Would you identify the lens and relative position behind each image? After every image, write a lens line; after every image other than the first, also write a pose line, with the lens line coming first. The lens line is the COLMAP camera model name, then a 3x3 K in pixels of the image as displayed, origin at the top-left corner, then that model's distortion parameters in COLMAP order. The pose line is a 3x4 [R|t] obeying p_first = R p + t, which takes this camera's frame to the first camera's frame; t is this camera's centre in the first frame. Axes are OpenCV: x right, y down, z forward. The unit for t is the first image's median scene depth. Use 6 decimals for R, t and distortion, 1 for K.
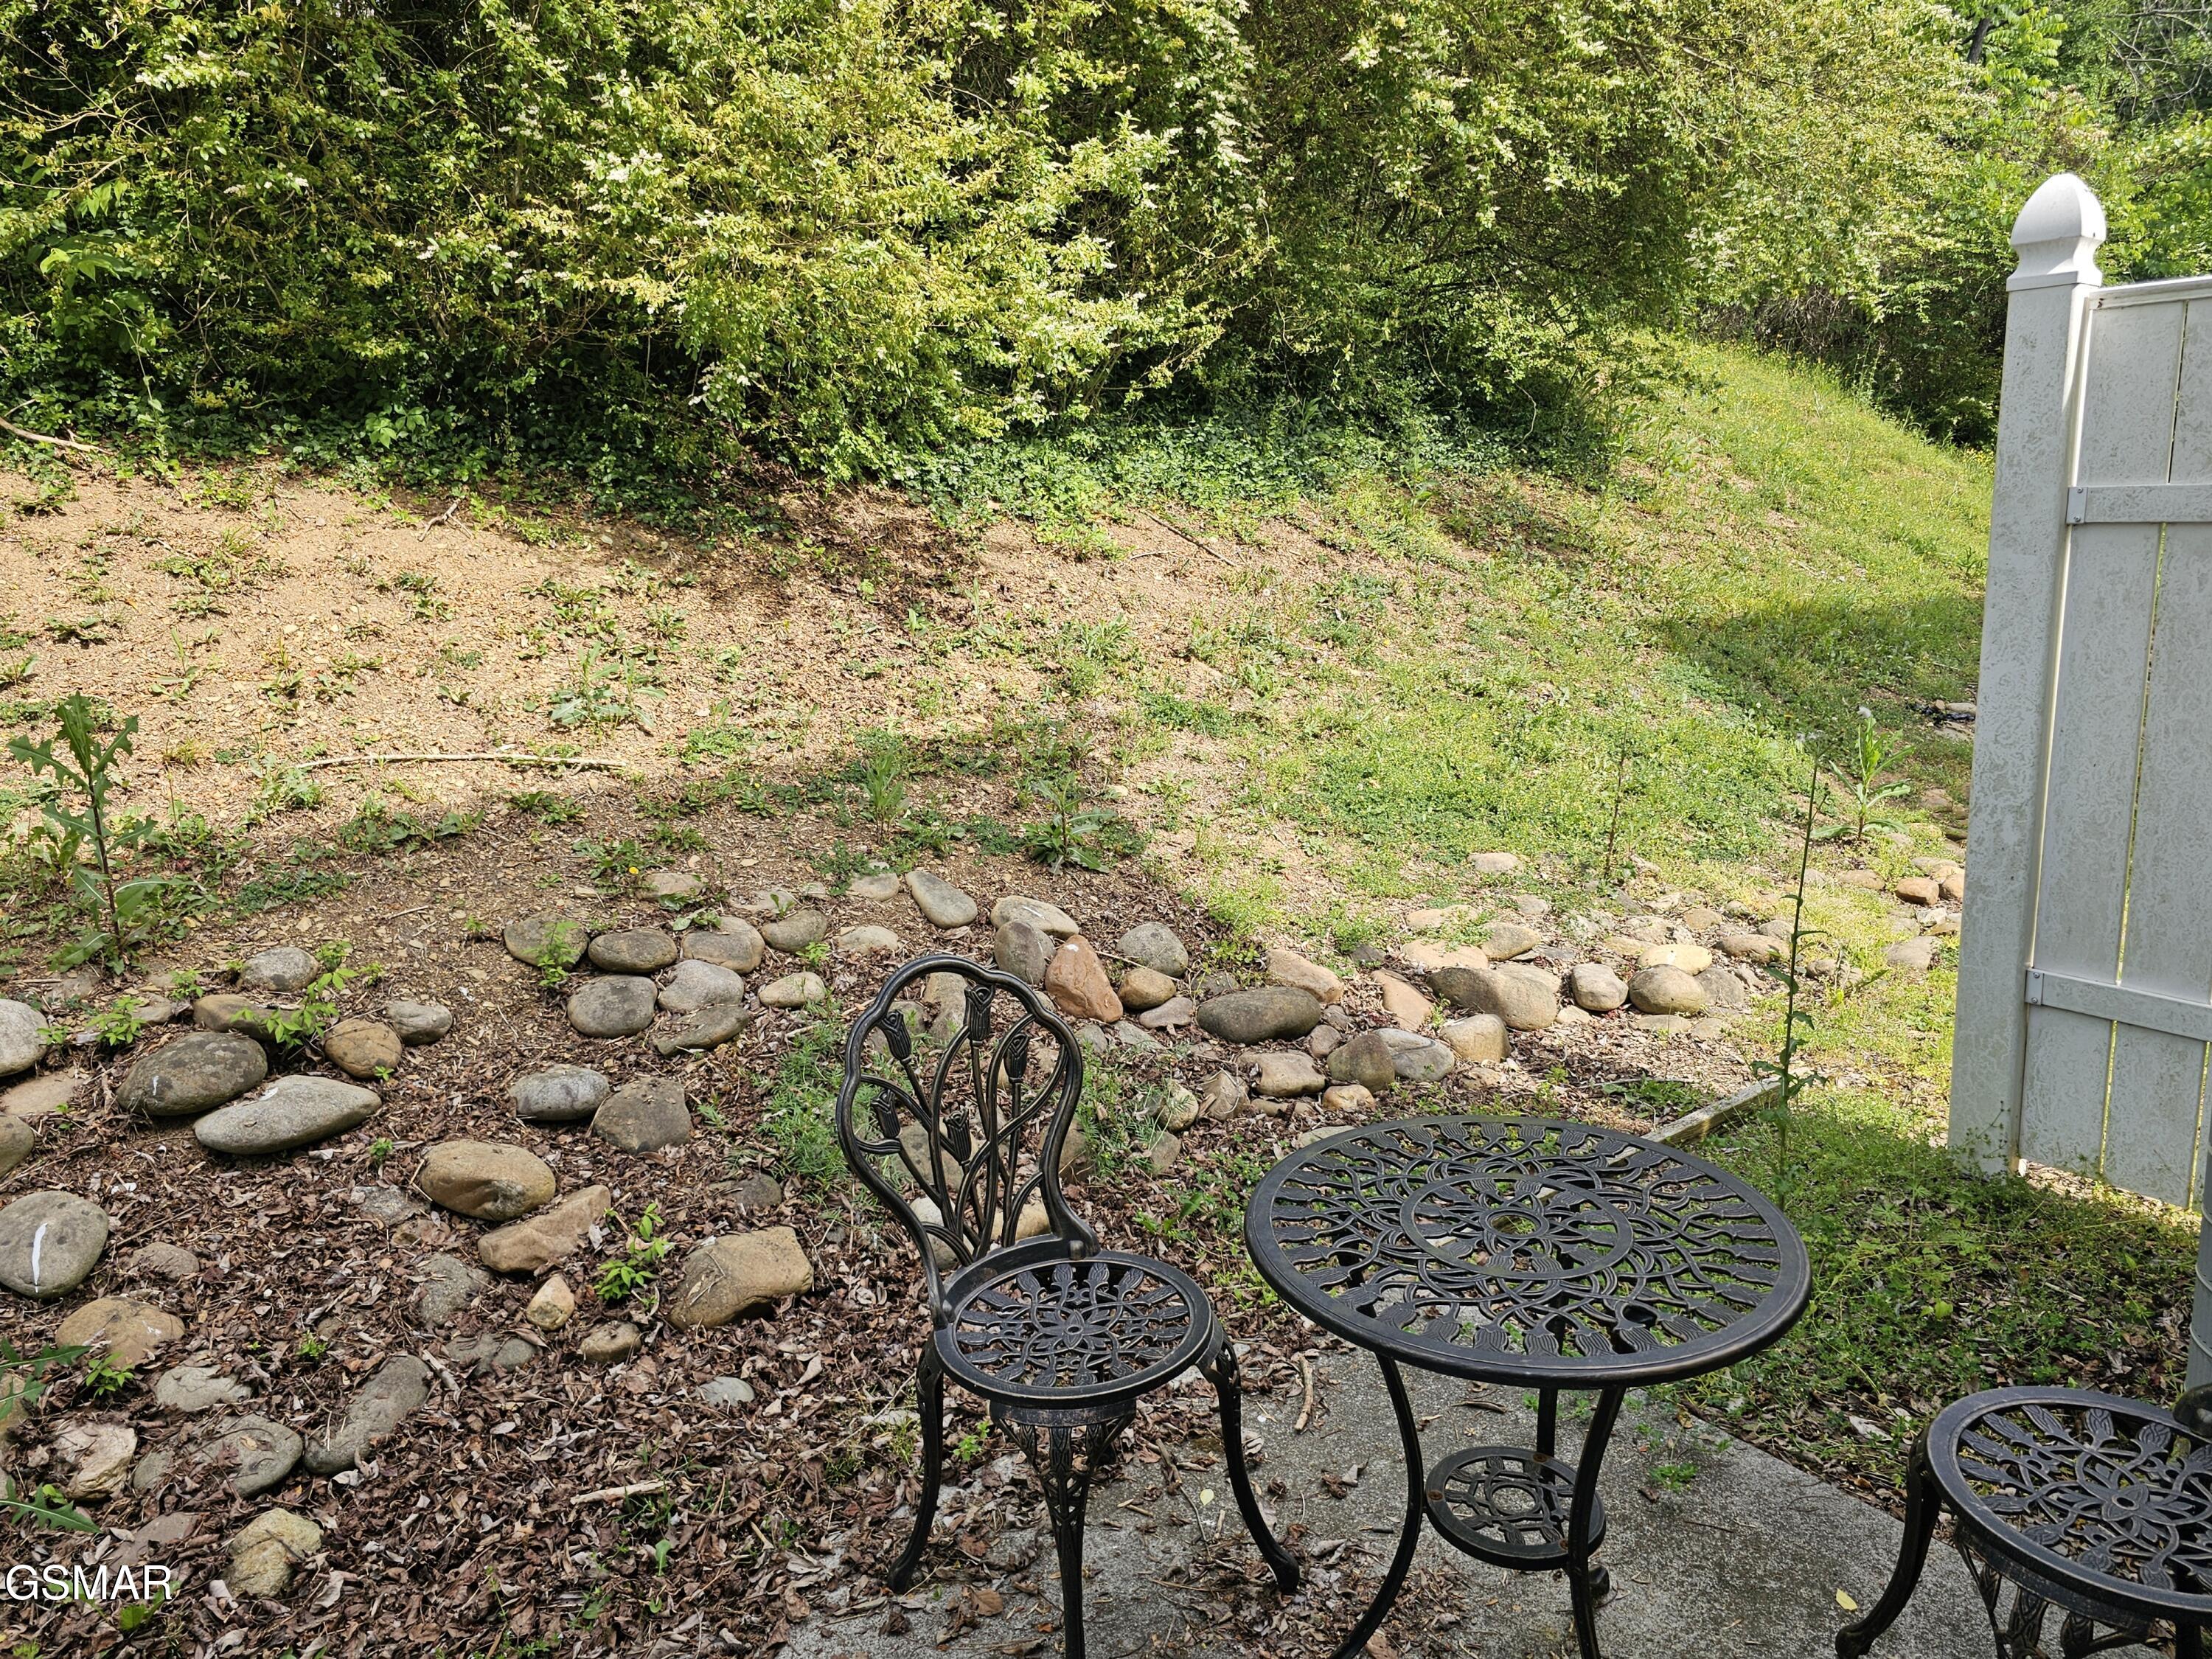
lens RADIAL K [[1570.4, 0, 1115.8], [0, 1570.4, 808.6], [0, 0, 1]] dist [0.104623, -0.208121]
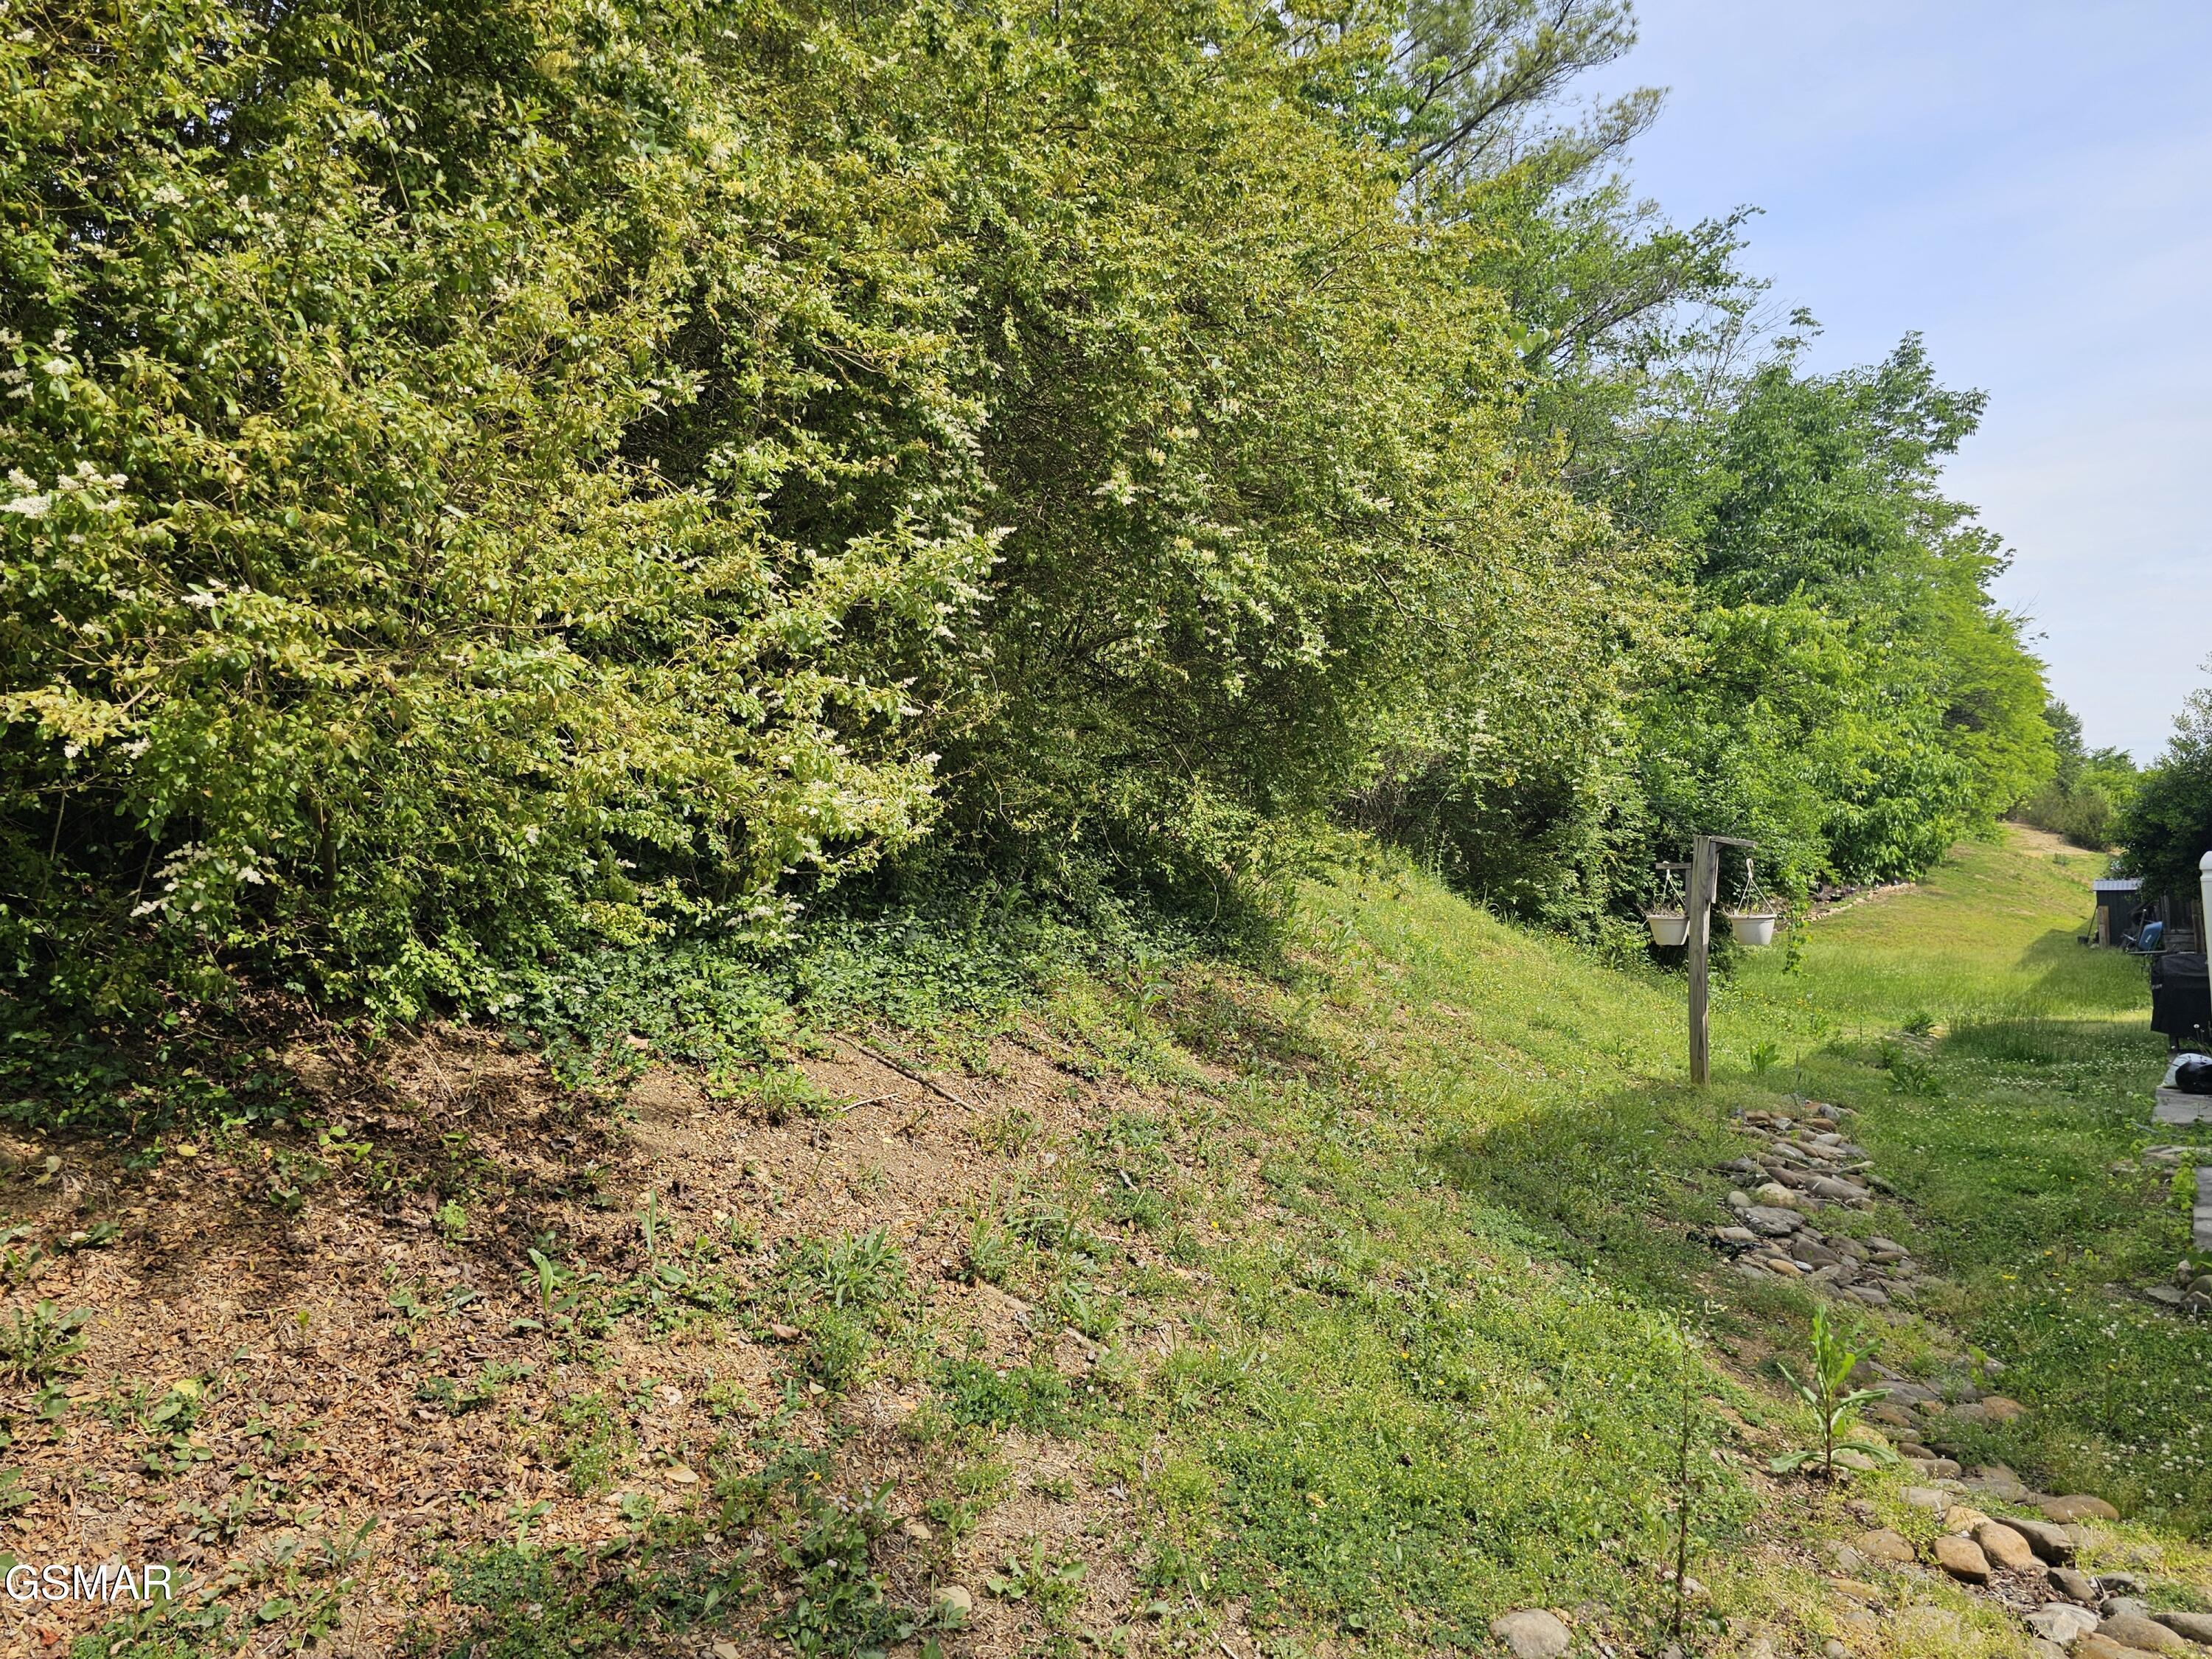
lens RADIAL K [[1524.8, 0, 1114.0], [0, 1524.8, 836.6], [0, 0, 1]] dist [0.056581, -0.062299]
pose [[0.948679, 0.018853, 0.315679, -0.101354], [0.064640, 0.965586, -0.251923, -0.108734], [-0.309565, 0.259399, 0.914812, 0.347577]]
